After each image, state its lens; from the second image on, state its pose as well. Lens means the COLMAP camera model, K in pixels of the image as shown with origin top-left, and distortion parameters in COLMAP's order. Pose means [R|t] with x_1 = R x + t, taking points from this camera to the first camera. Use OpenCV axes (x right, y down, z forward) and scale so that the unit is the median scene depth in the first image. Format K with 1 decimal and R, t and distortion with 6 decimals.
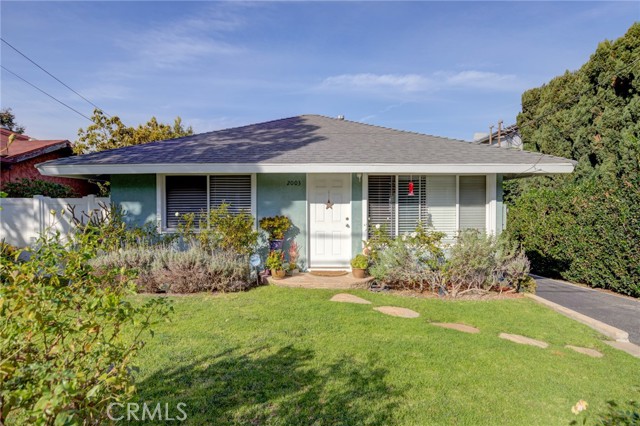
lens RADIAL K [[392.2, 0, 320.0], [0, 392.2, 213.0], [0, 0, 1]] dist [-0.006789, -0.000929]
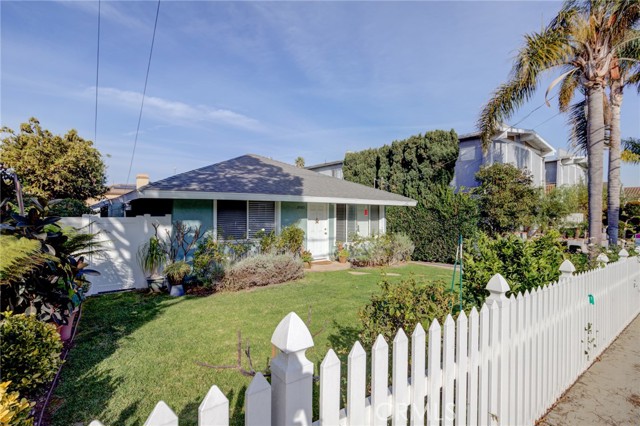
lens RADIAL K [[315.5, 0, 320.0], [0, 315.5, 213.0], [0, 0, 1]] dist [-0.000033, -0.000096]
pose [[0.758767, 0.003989, 0.651349, -0.823527], [0.005870, 0.999899, -0.012962, -0.036955], [-0.651335, 0.013659, 0.758667, -0.018508]]
